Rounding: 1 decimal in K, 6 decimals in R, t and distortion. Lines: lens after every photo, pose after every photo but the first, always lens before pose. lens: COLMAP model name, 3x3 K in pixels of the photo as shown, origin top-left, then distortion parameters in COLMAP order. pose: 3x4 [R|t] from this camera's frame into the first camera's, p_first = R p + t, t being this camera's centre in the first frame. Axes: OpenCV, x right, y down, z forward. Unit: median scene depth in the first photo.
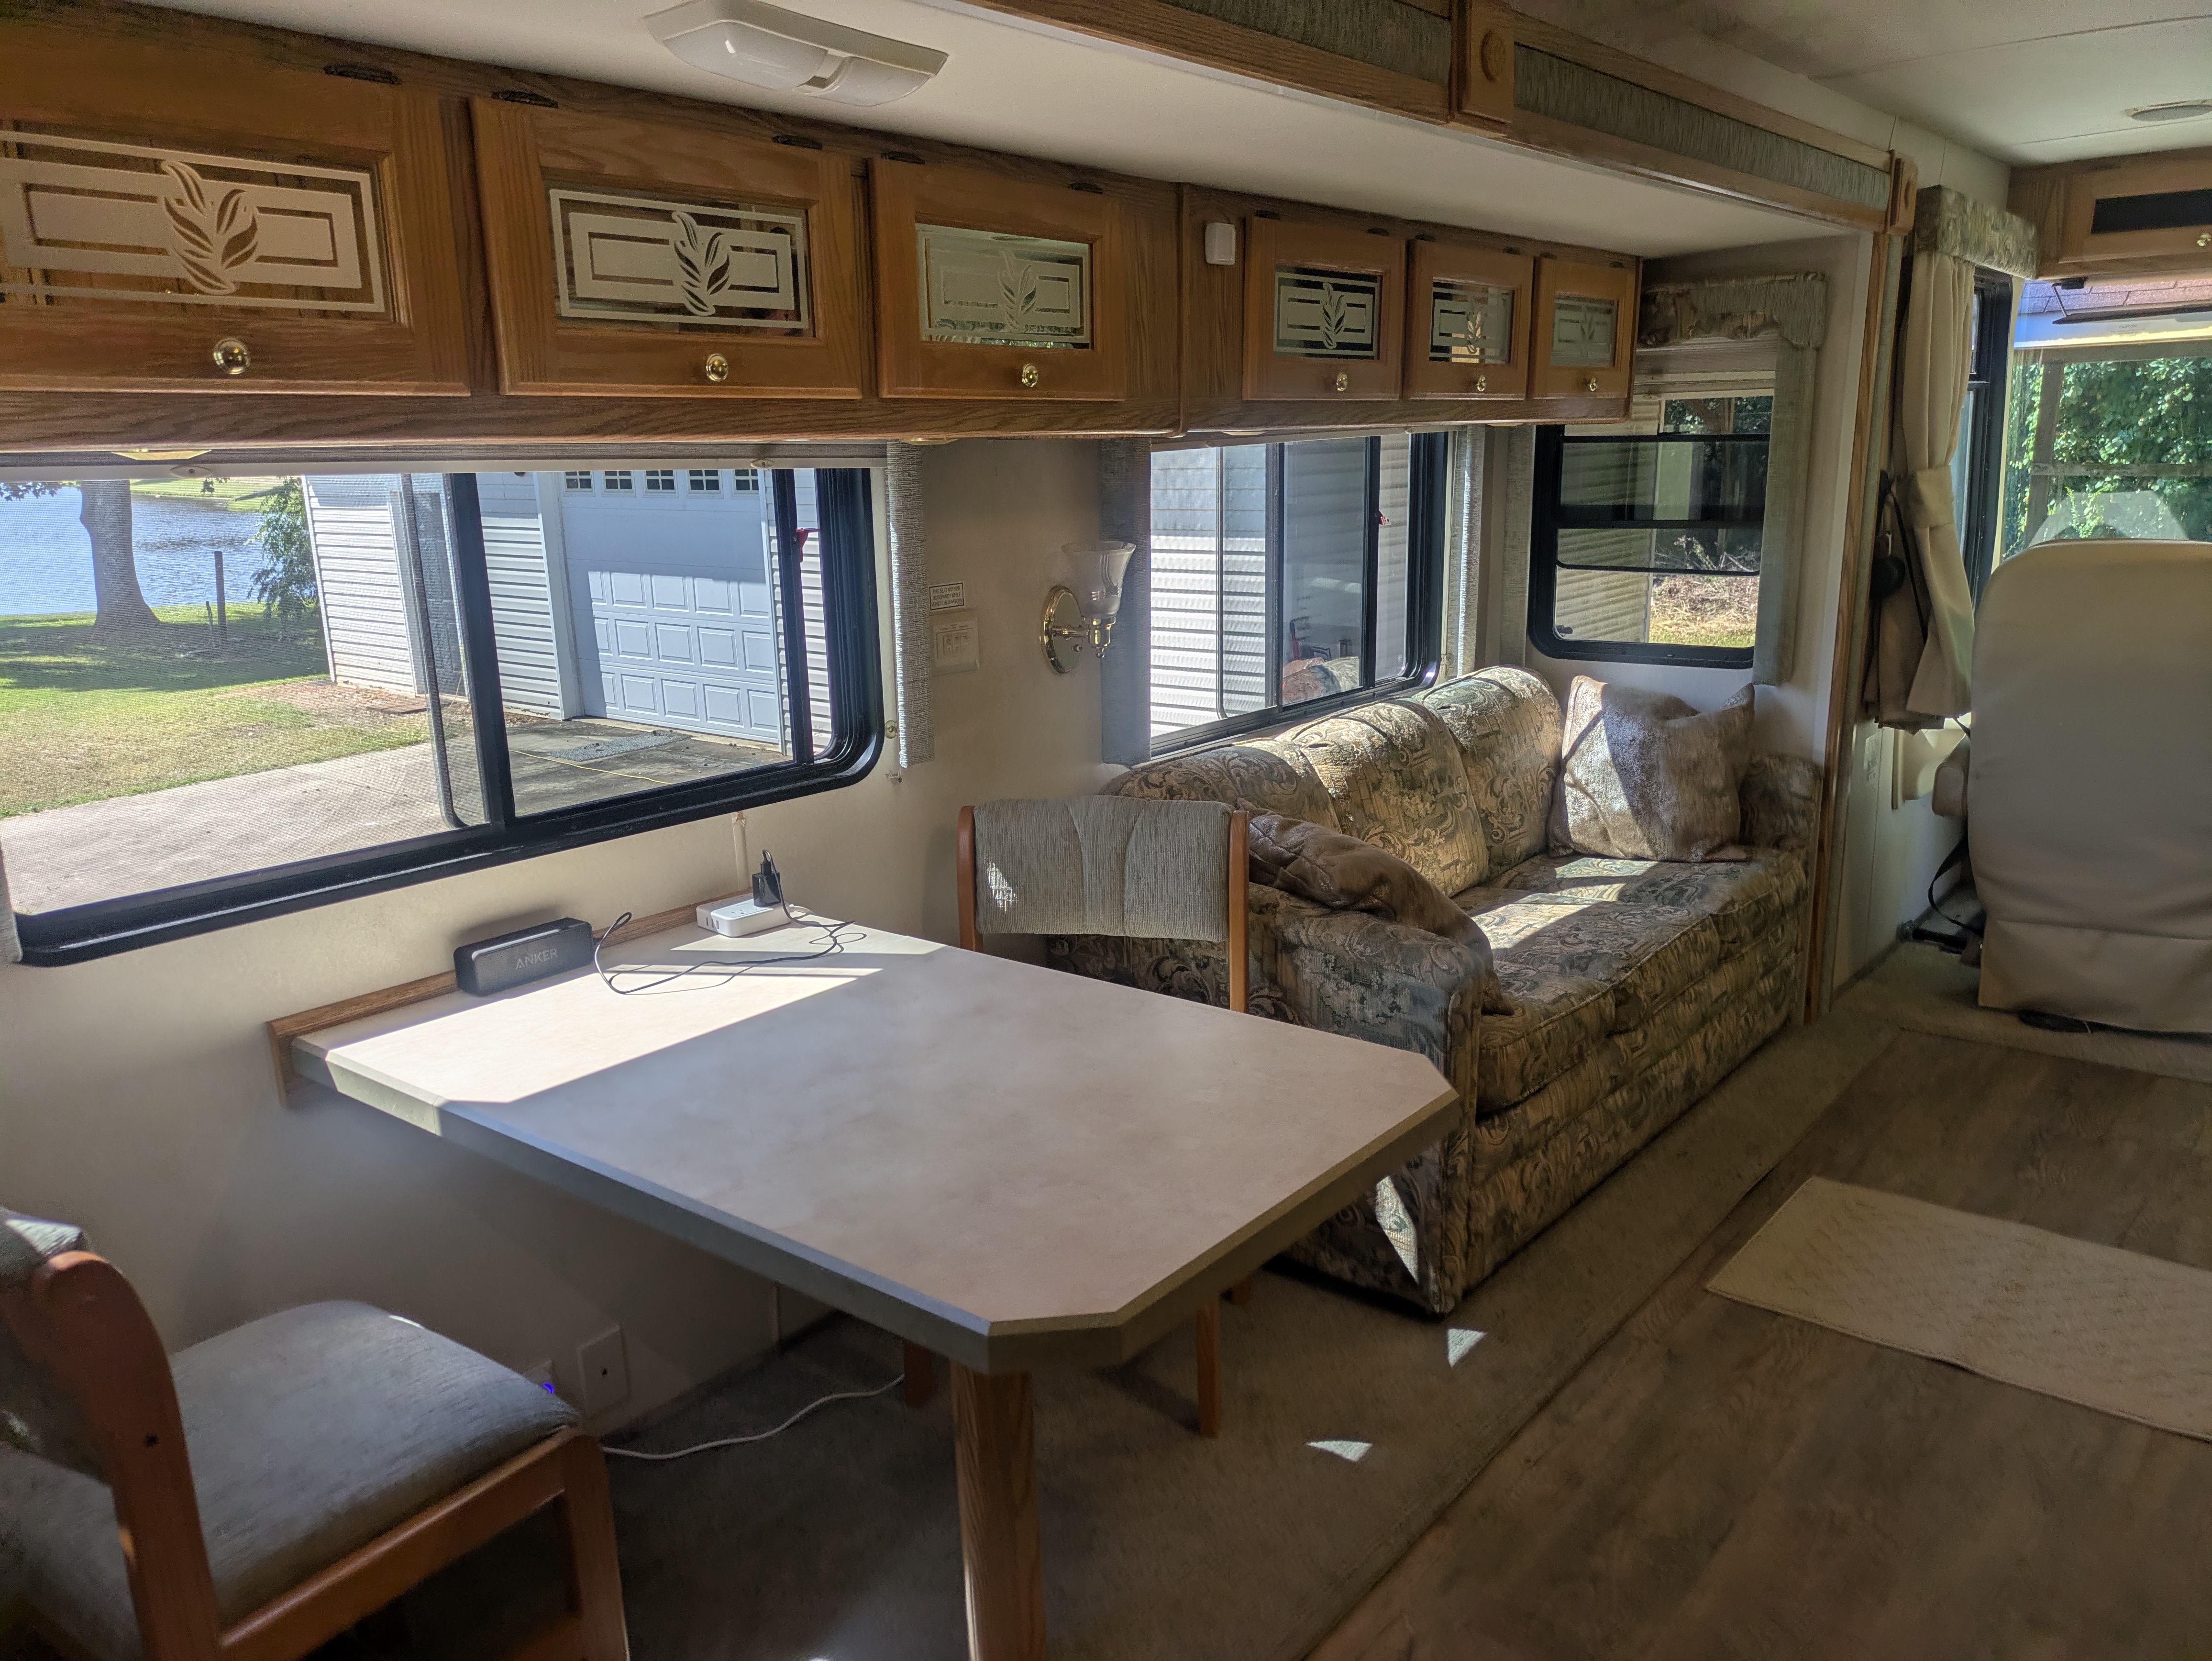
lens RADIAL K [[1624.2, 0, 1095.0], [0, 1624.2, 846.0], [0, 0, 1]] dist [0.013910, 0.000564]
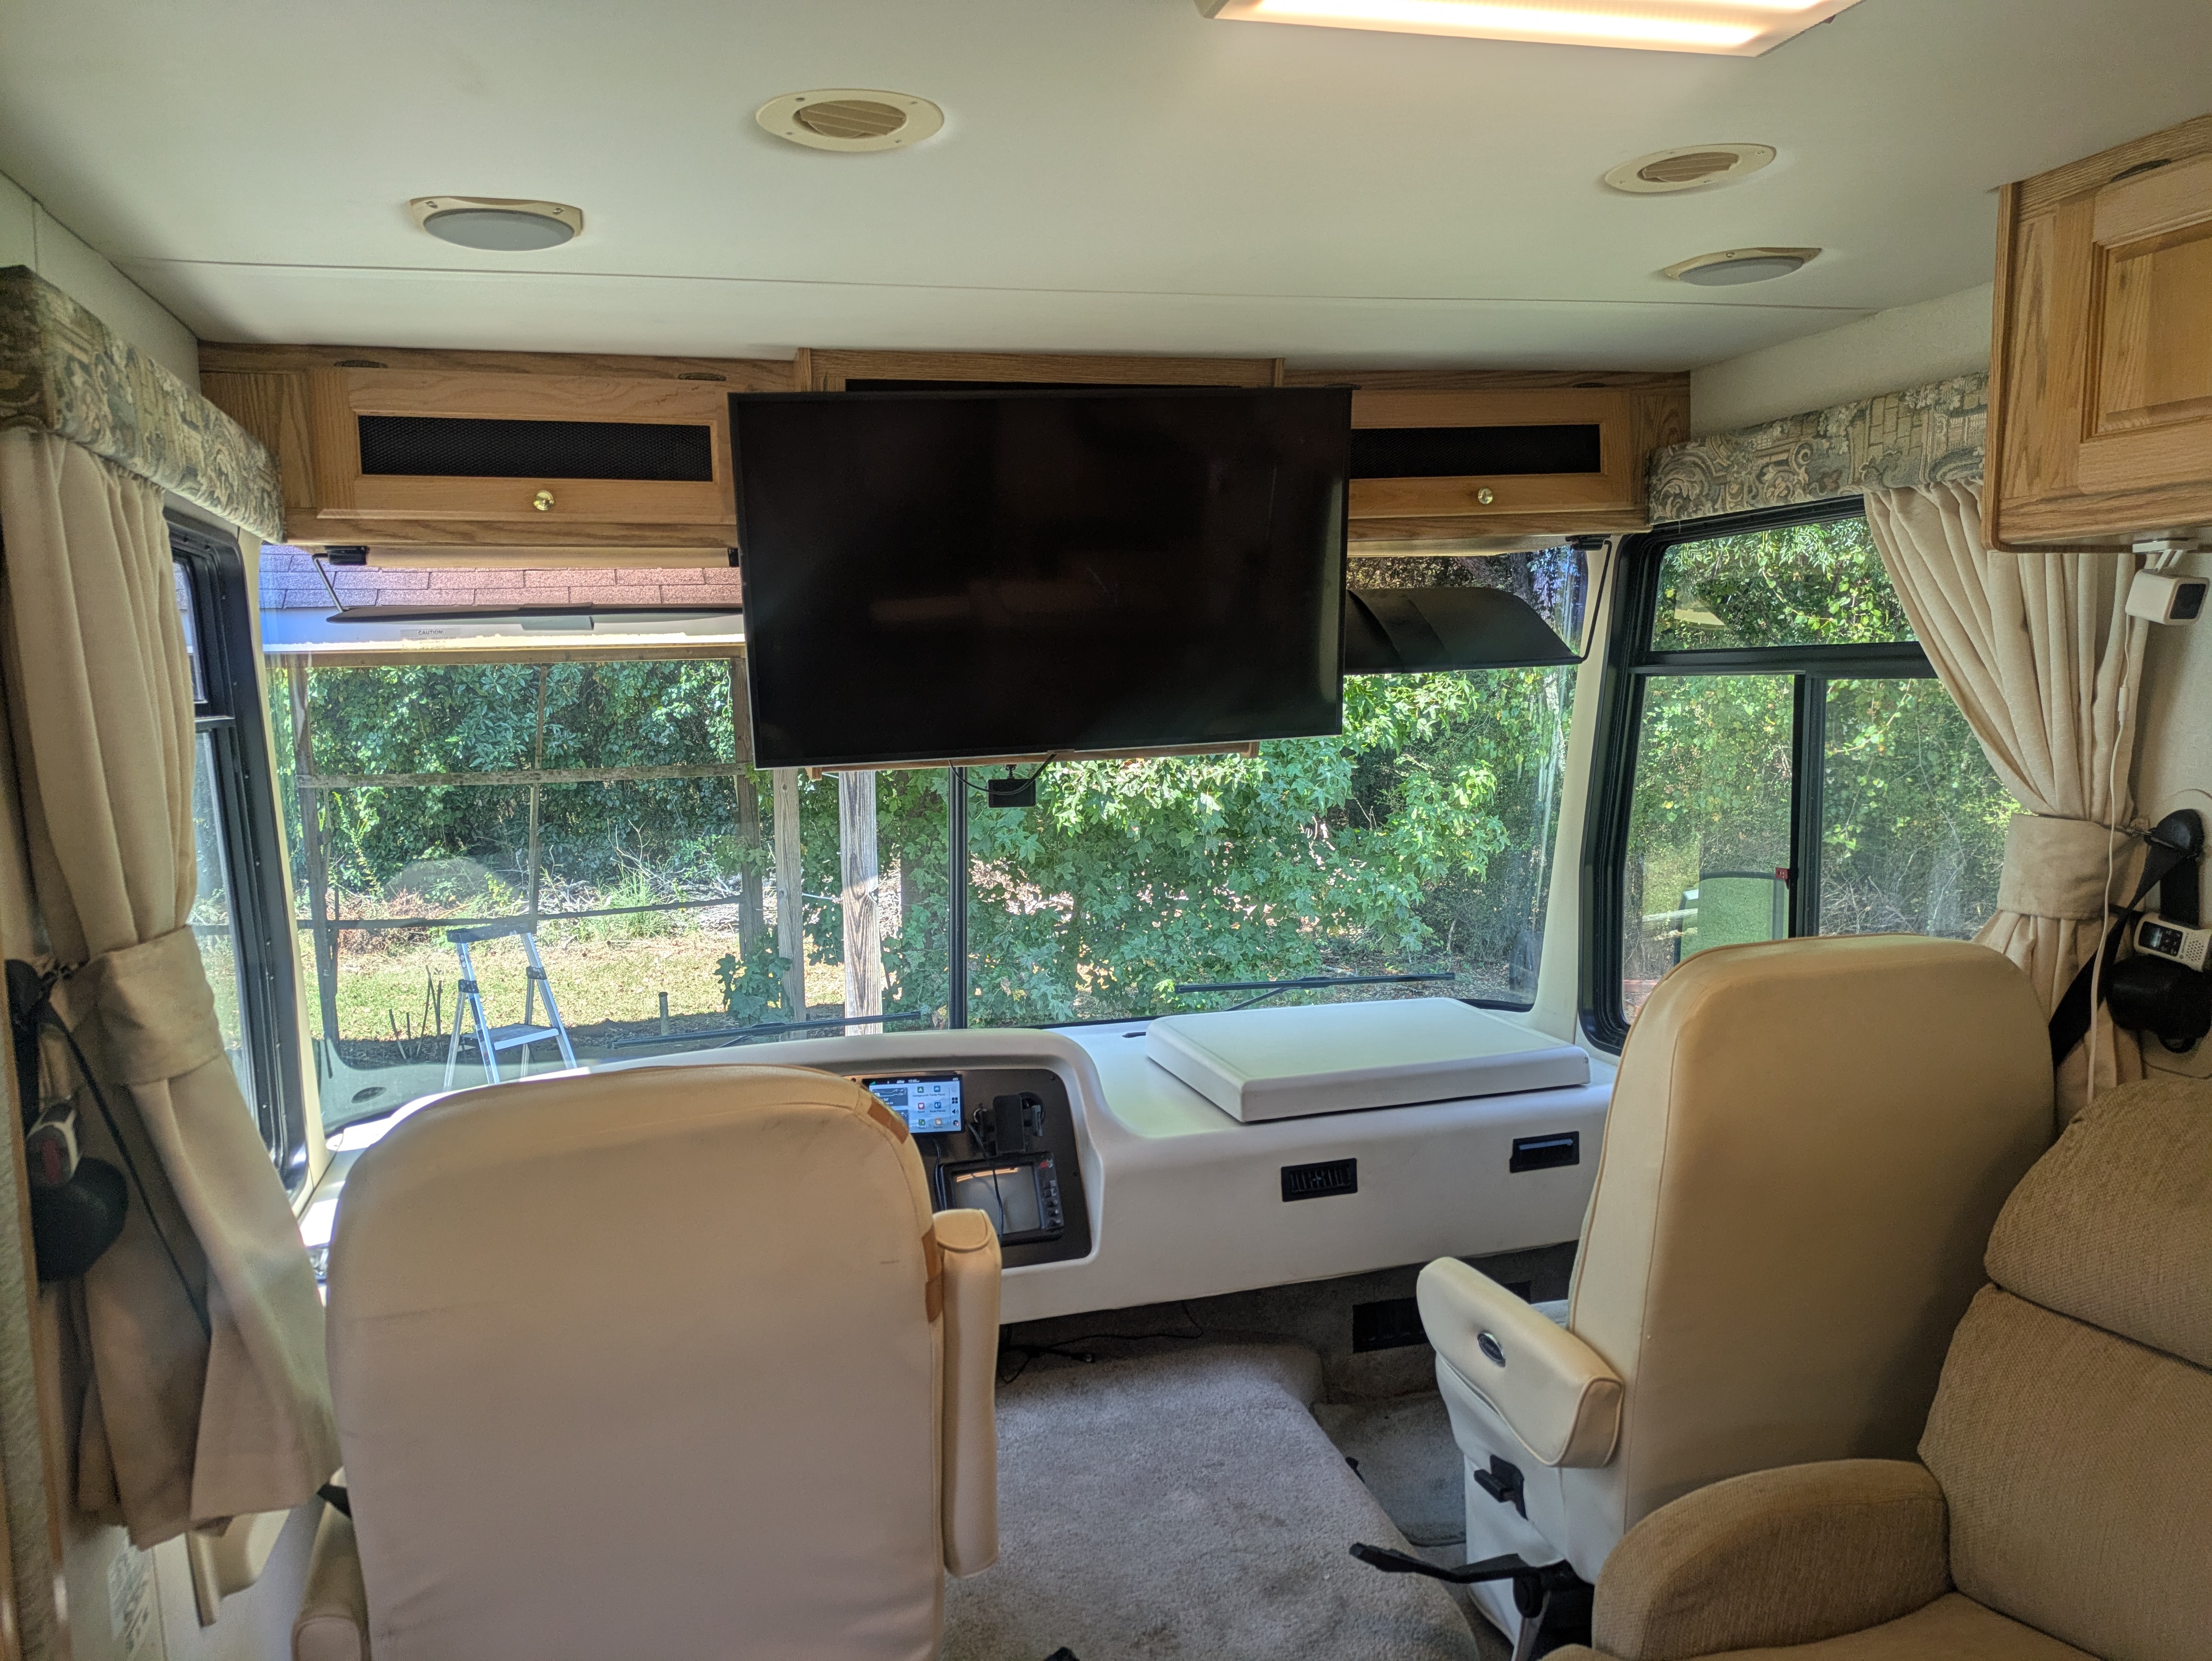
lens RADIAL K [[1624.2, 0, 1104.3], [0, 1624.2, 852.2], [0, 0, 1]] dist [0.013910, 0.000564]
pose [[0.555577, -0.078806, 0.827722, 0.271161], [0.216687, 0.974821, -0.052632, -0.158831], [-0.802733, 0.208597, 0.558665, 0.501854]]
